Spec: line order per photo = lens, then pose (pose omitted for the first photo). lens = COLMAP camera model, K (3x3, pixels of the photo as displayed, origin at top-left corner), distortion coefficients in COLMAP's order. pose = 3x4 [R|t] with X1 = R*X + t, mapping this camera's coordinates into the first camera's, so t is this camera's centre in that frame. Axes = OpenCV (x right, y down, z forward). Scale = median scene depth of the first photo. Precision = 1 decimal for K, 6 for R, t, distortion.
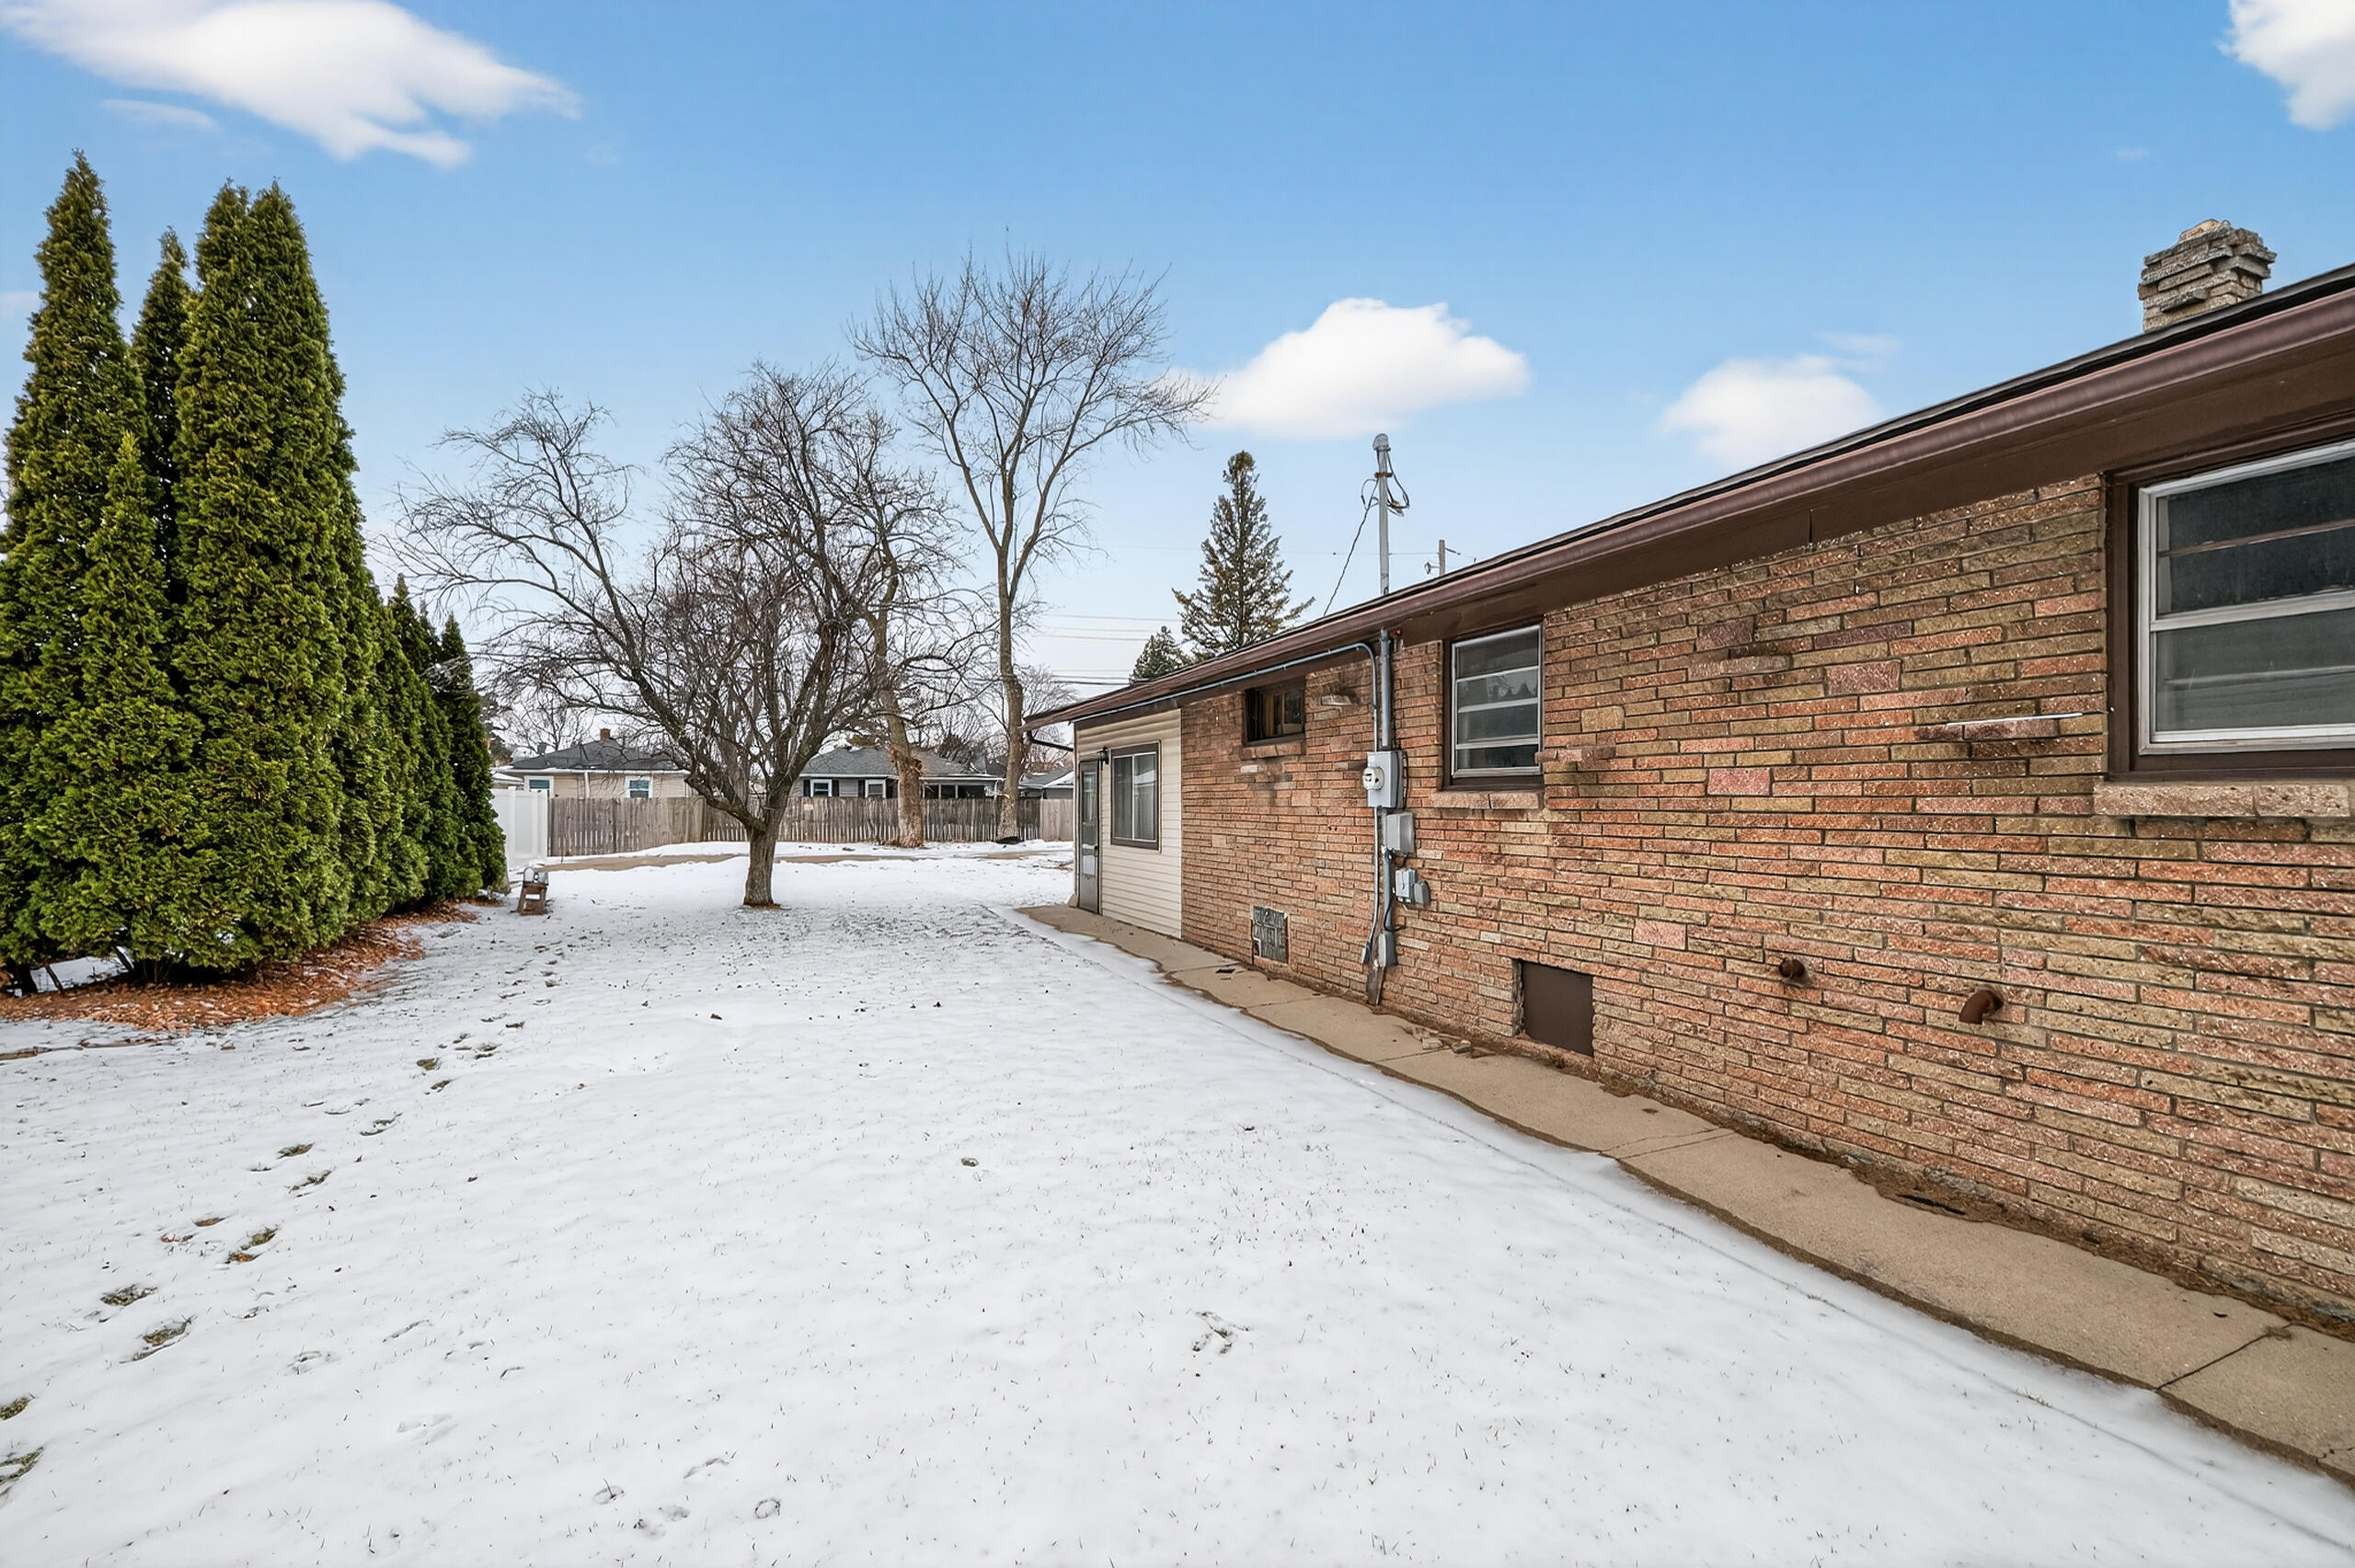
lens RADIAL K [[1049.5, 0, 1162.9], [0, 1049.5, 791.1], [0, 0, 1]] dist [0.000110, 0.000063]
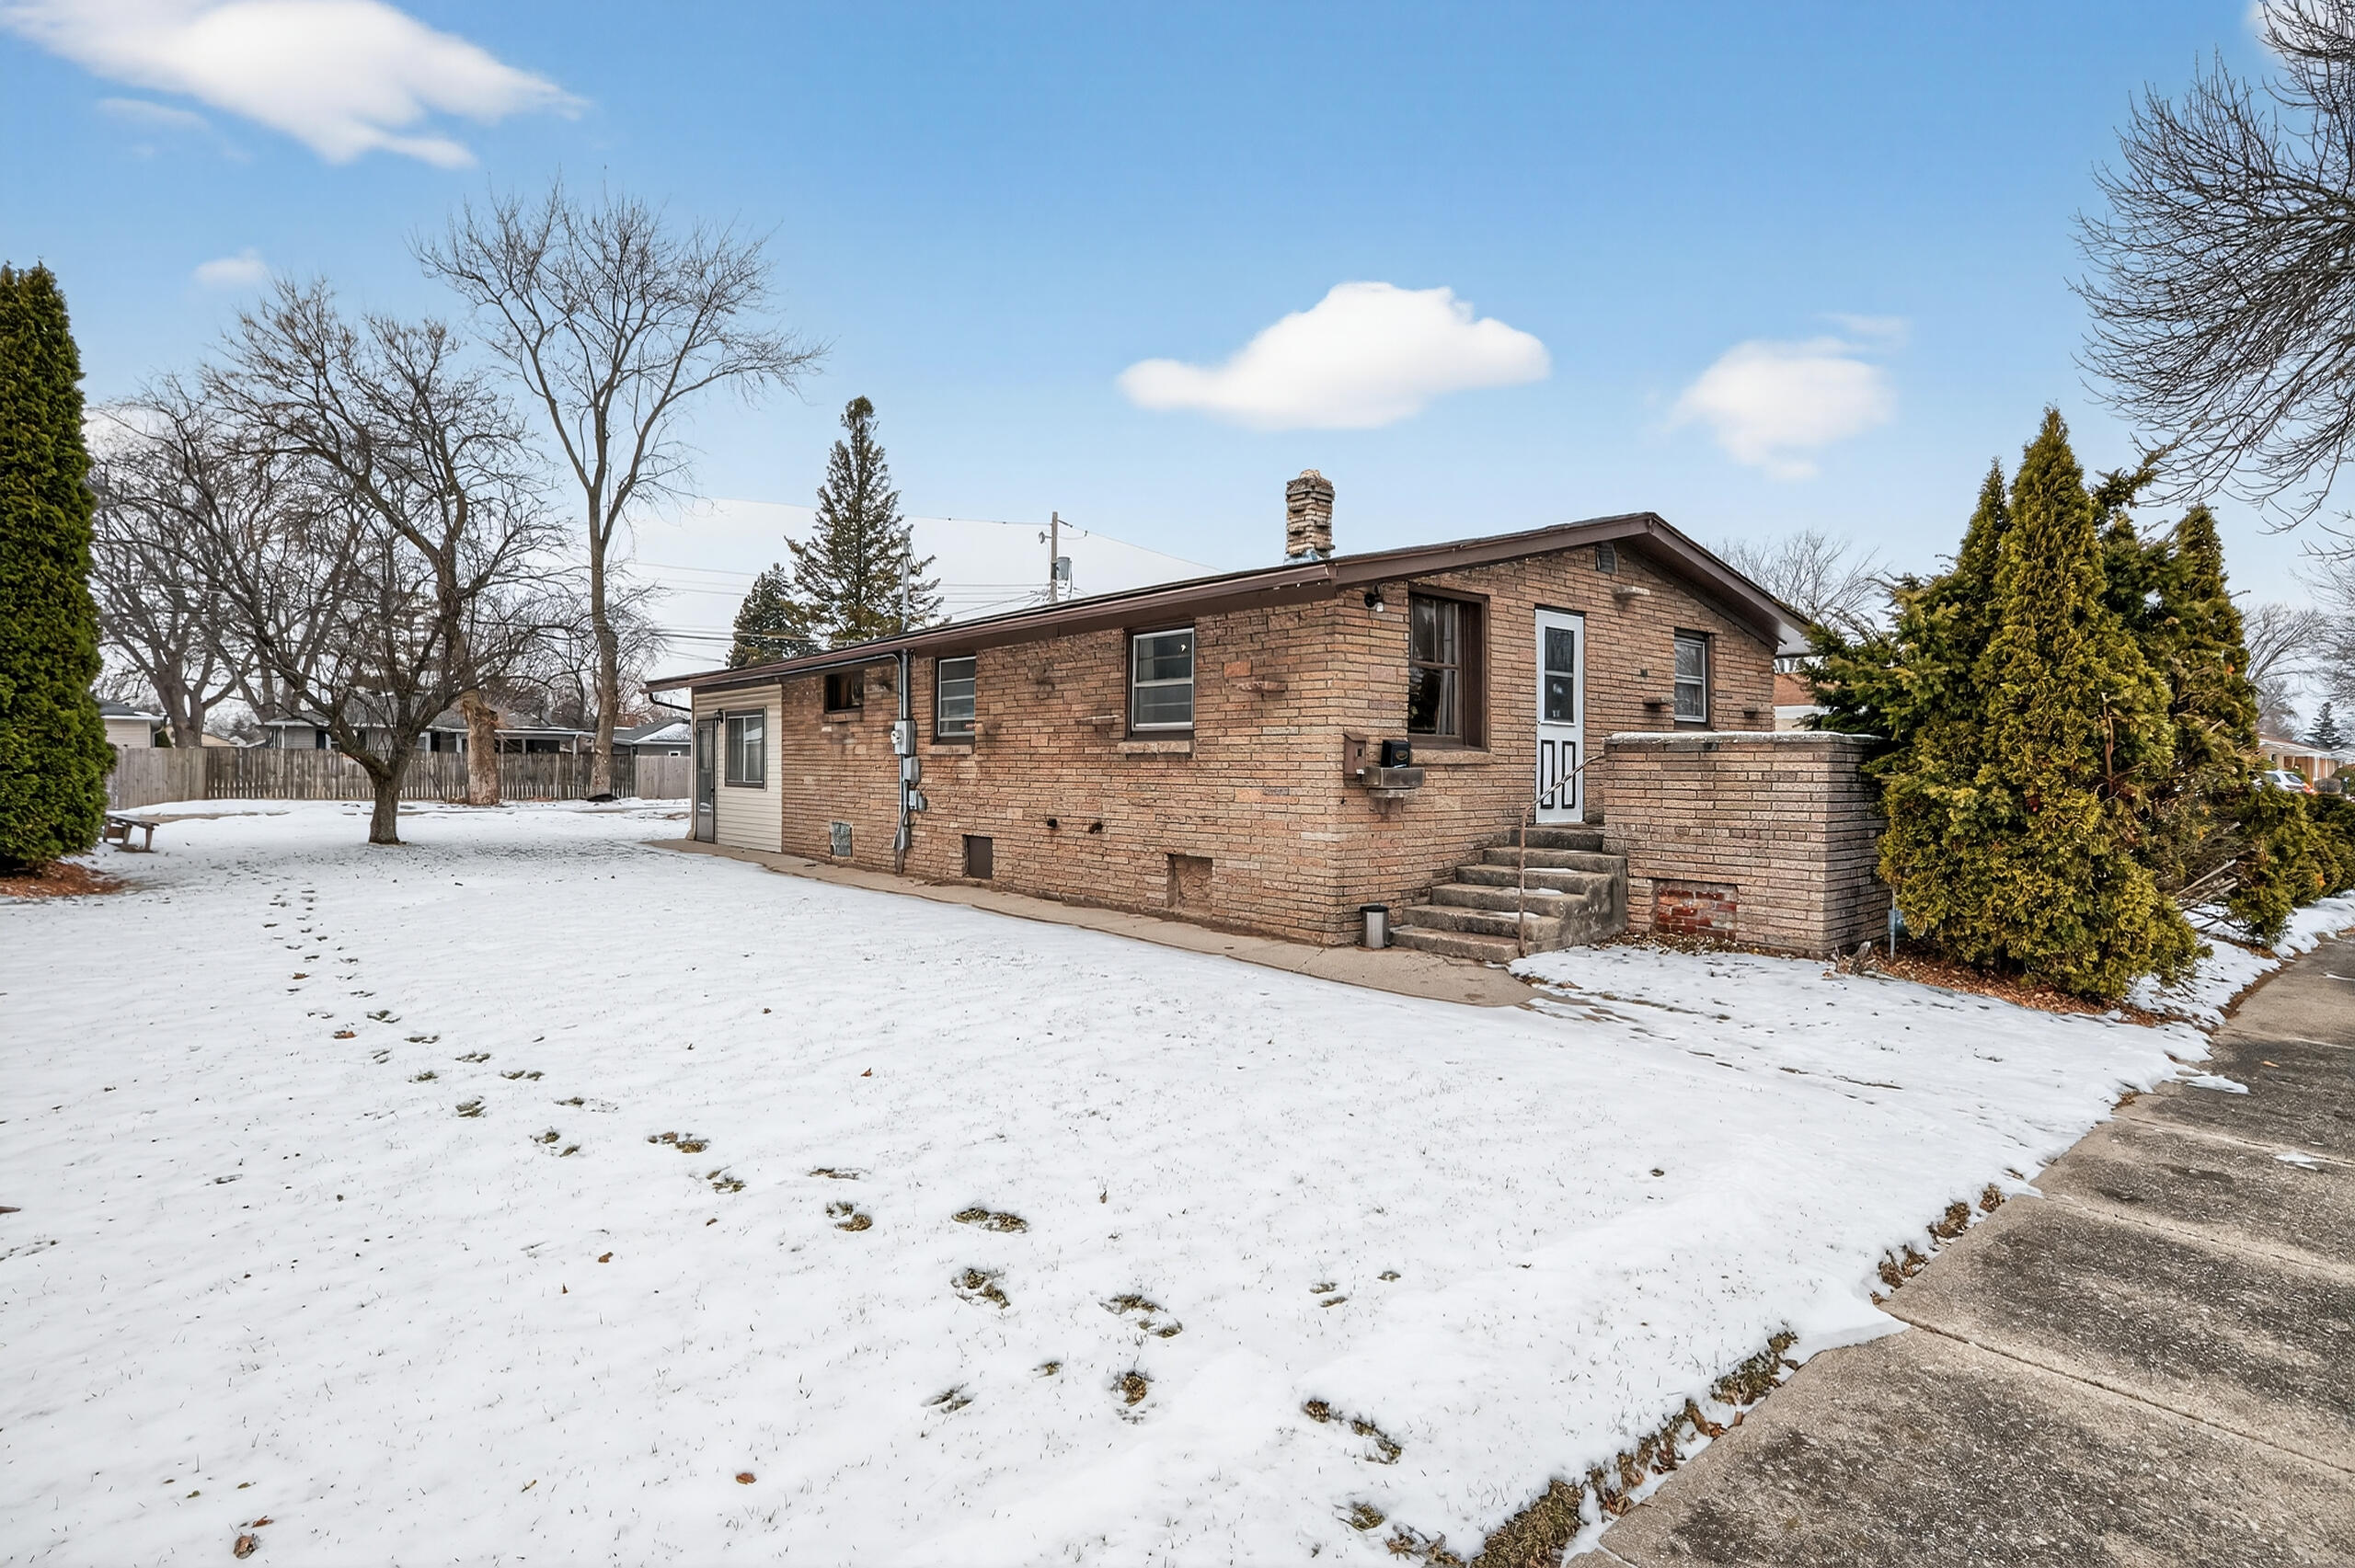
lens RADIAL K [[1201.1, 0, 1176.8], [0, 1201.1, 788.9], [0, 0, 1]] dist [0.002059, 0.001056]
pose [[0.948558, 0.002898, 0.316590, 0.007649], [-0.012109, 0.999559, 0.027128, 0.006655], [-0.316372, -0.029566, 0.948174, -0.473230]]
